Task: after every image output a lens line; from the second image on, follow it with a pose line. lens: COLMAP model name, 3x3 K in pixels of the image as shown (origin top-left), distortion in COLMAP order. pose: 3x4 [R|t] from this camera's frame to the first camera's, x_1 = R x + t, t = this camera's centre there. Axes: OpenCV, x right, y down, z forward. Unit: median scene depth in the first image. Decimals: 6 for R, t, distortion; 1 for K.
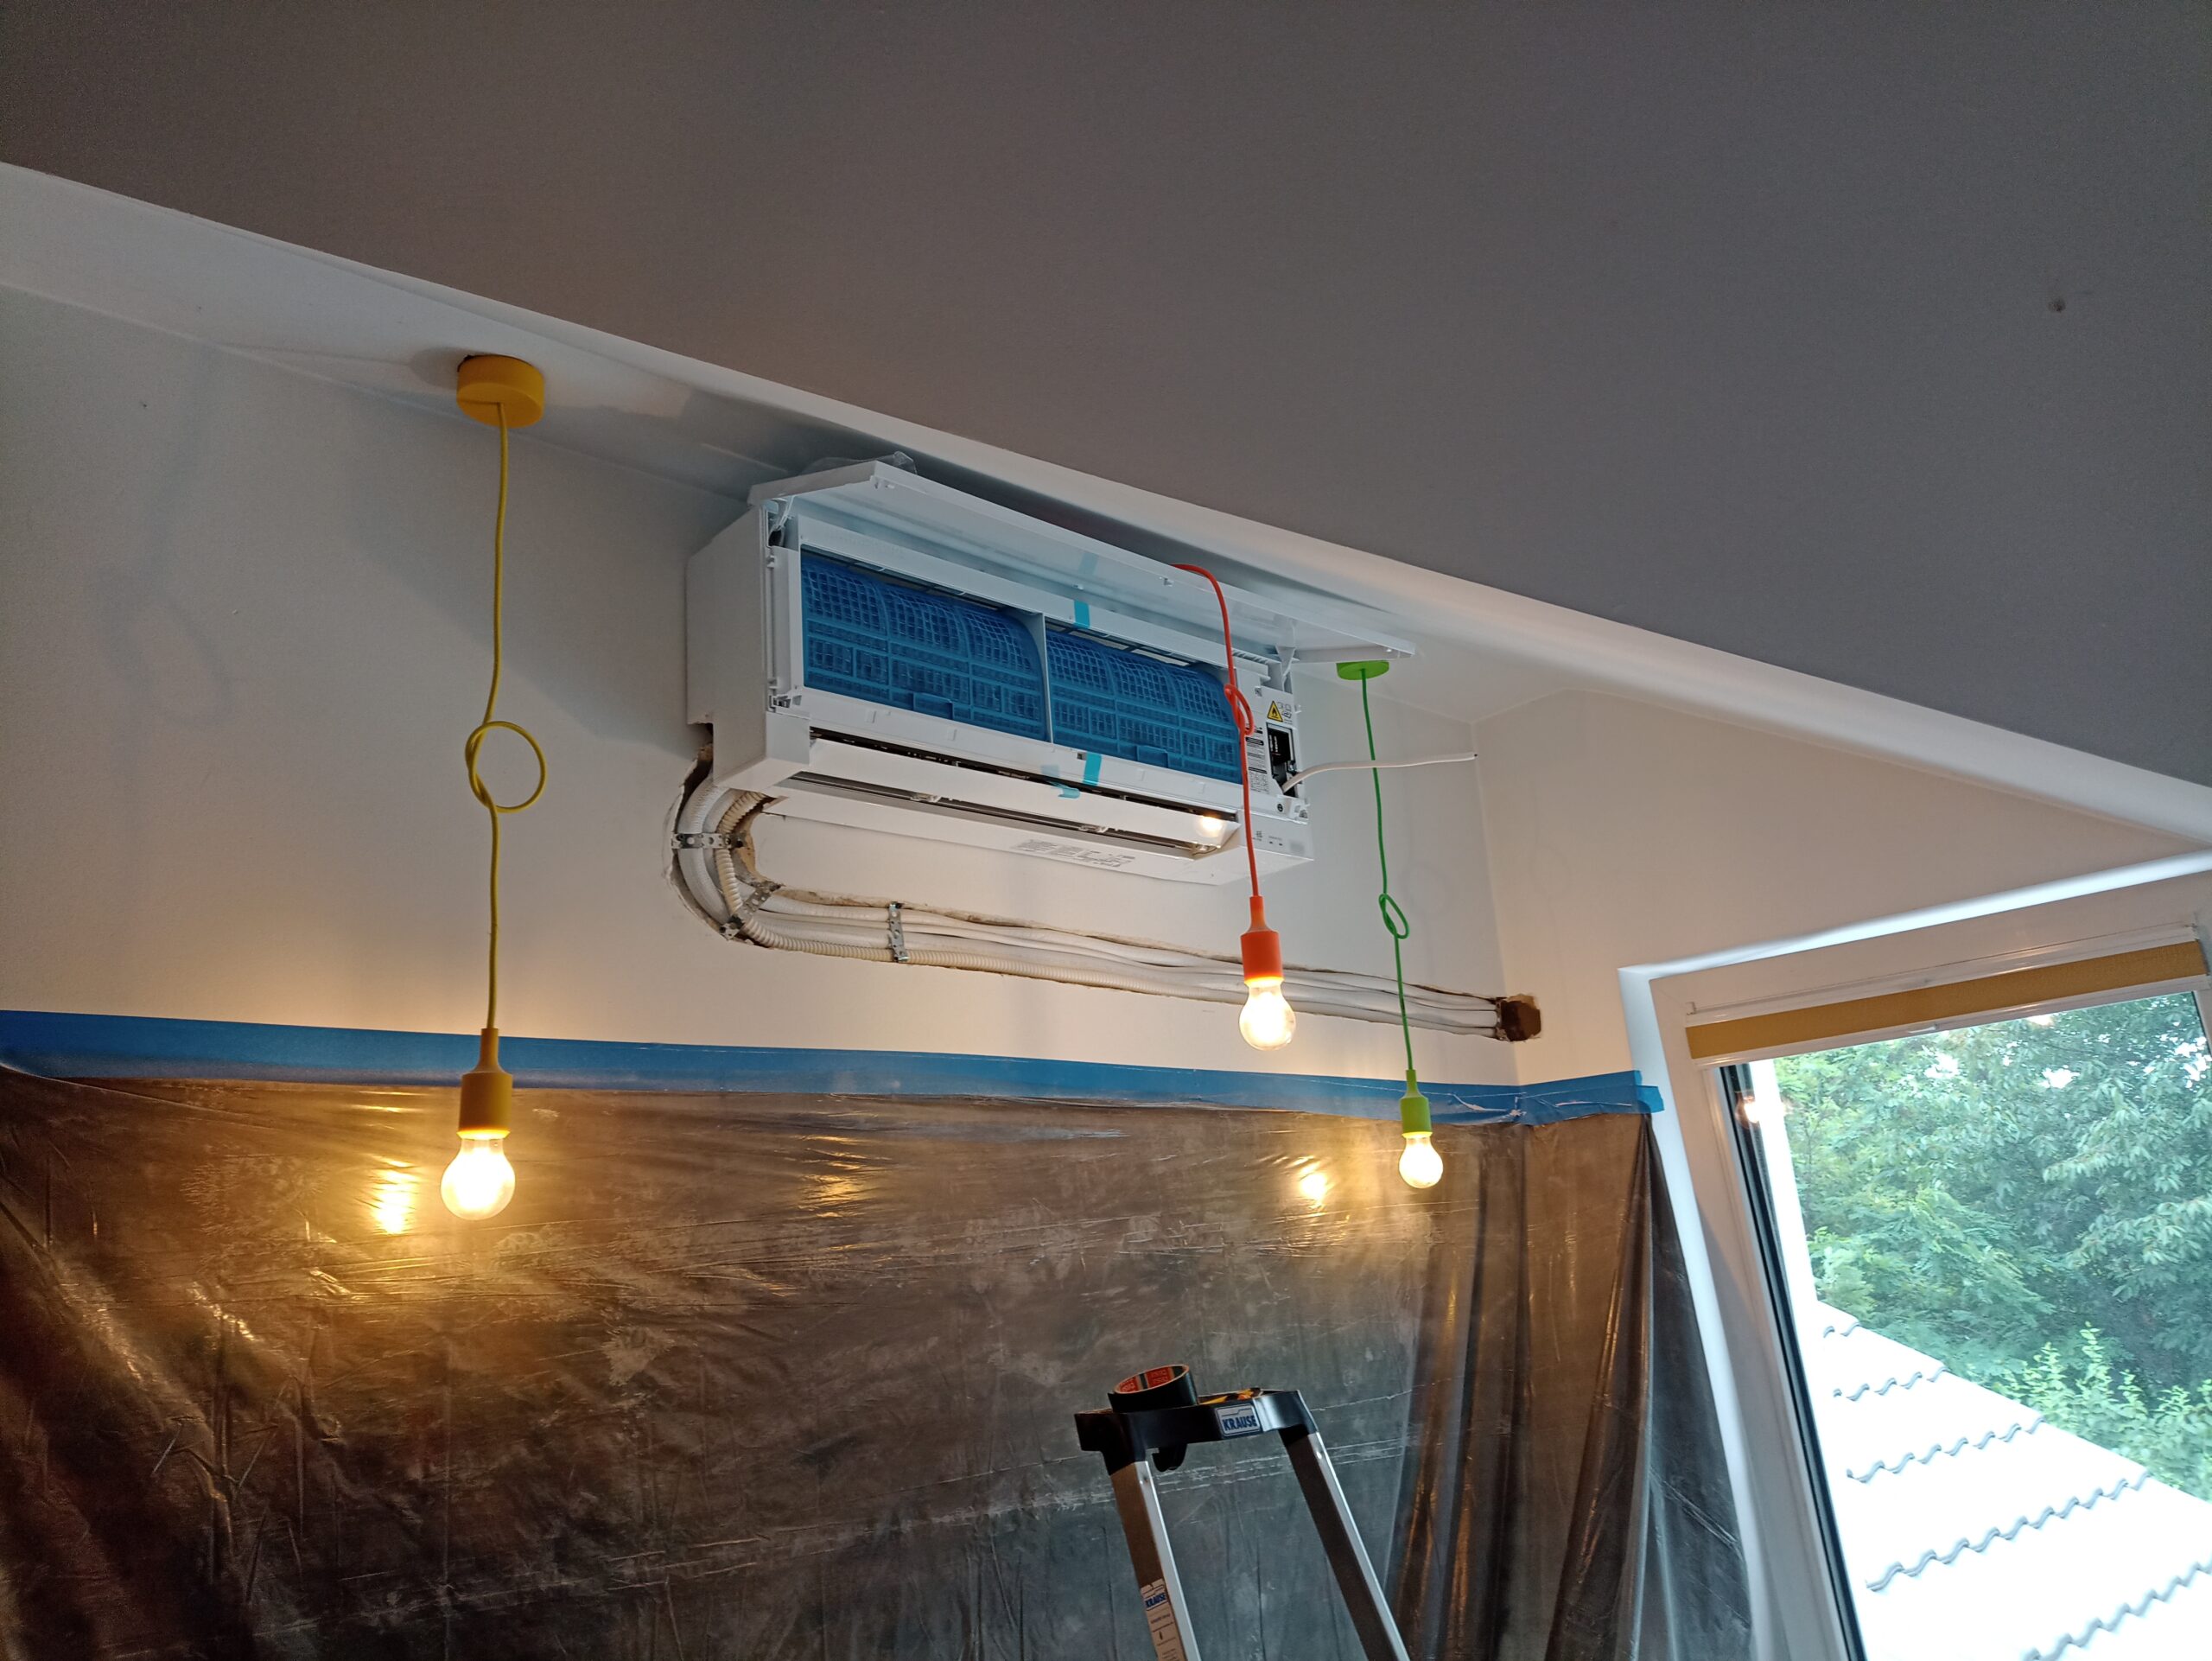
lens RADIAL K [[1655.2, 0, 1106.0], [0, 1655.2, 830.5], [0, 0, 1]] dist [-0.008342, -0.004803]
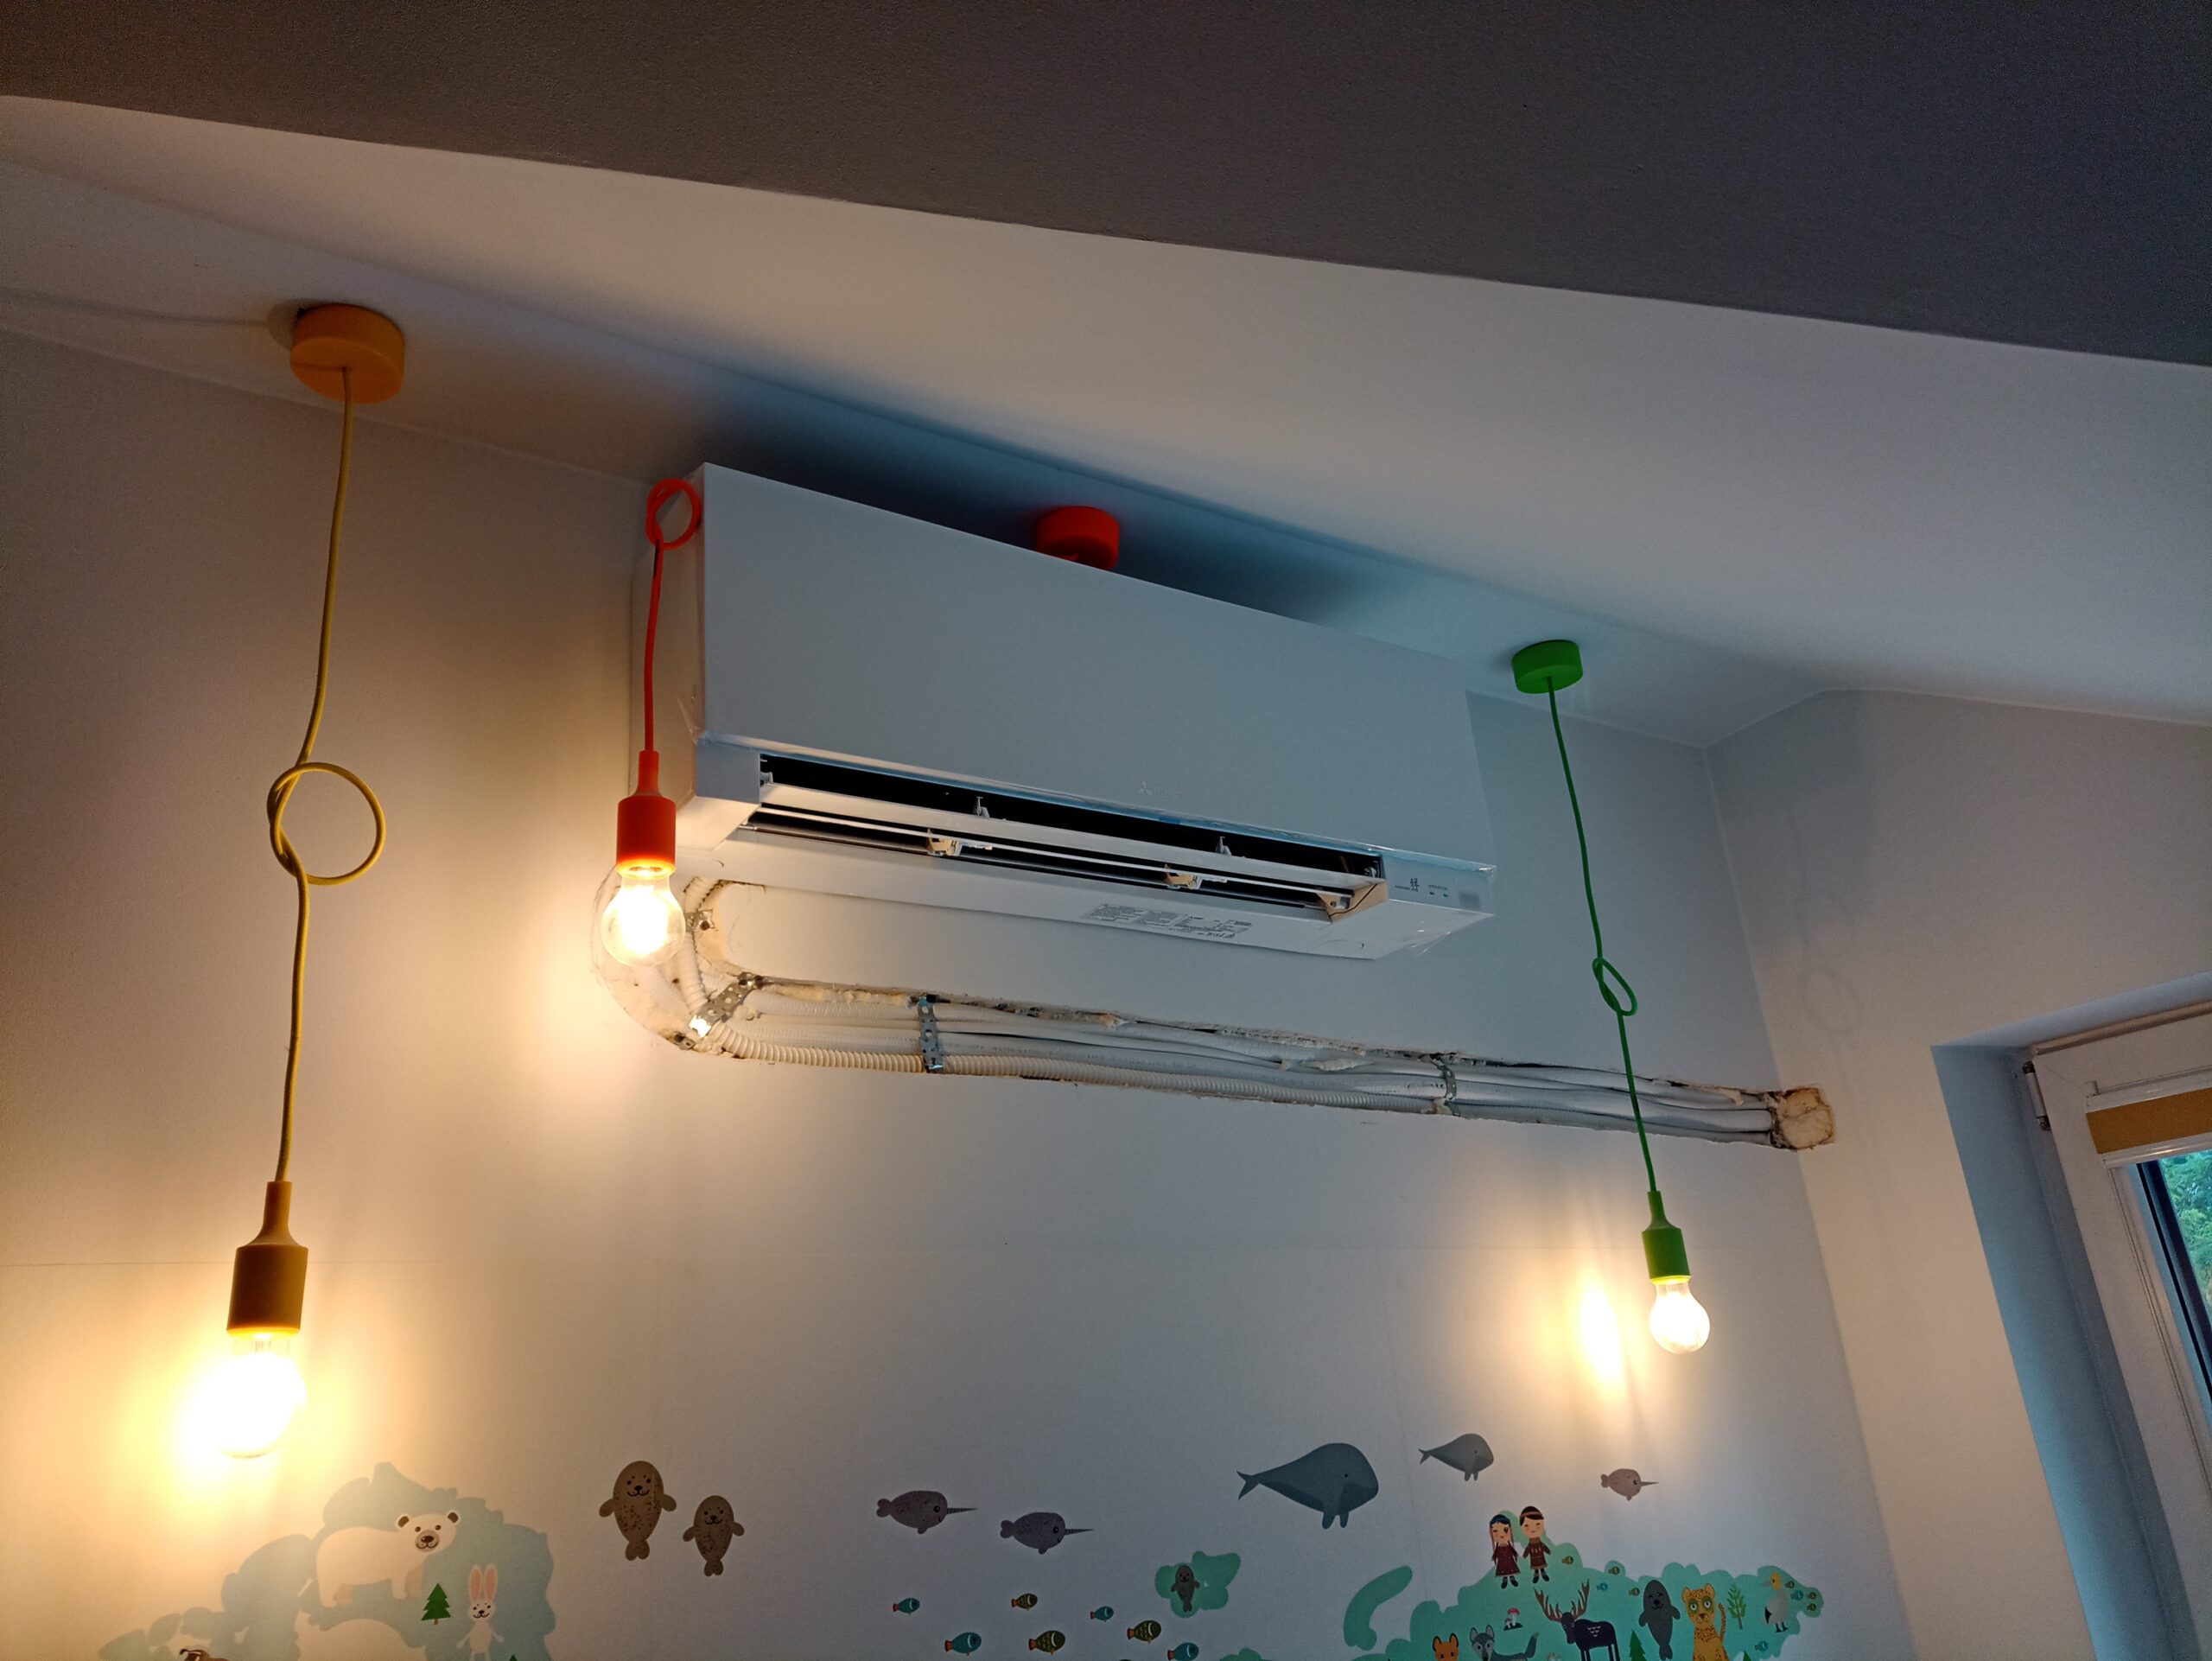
lens RADIAL K [[1655.2, 0, 1106.0], [0, 1655.2, 830.5], [0, 0, 1]] dist [-0.008342, -0.004803]
pose [[0.987060, -0.063748, -0.147138, 0.066916], [0.052471, 0.995469, -0.079295, 0.031280], [0.151526, 0.070549, 0.985932, 0.239296]]
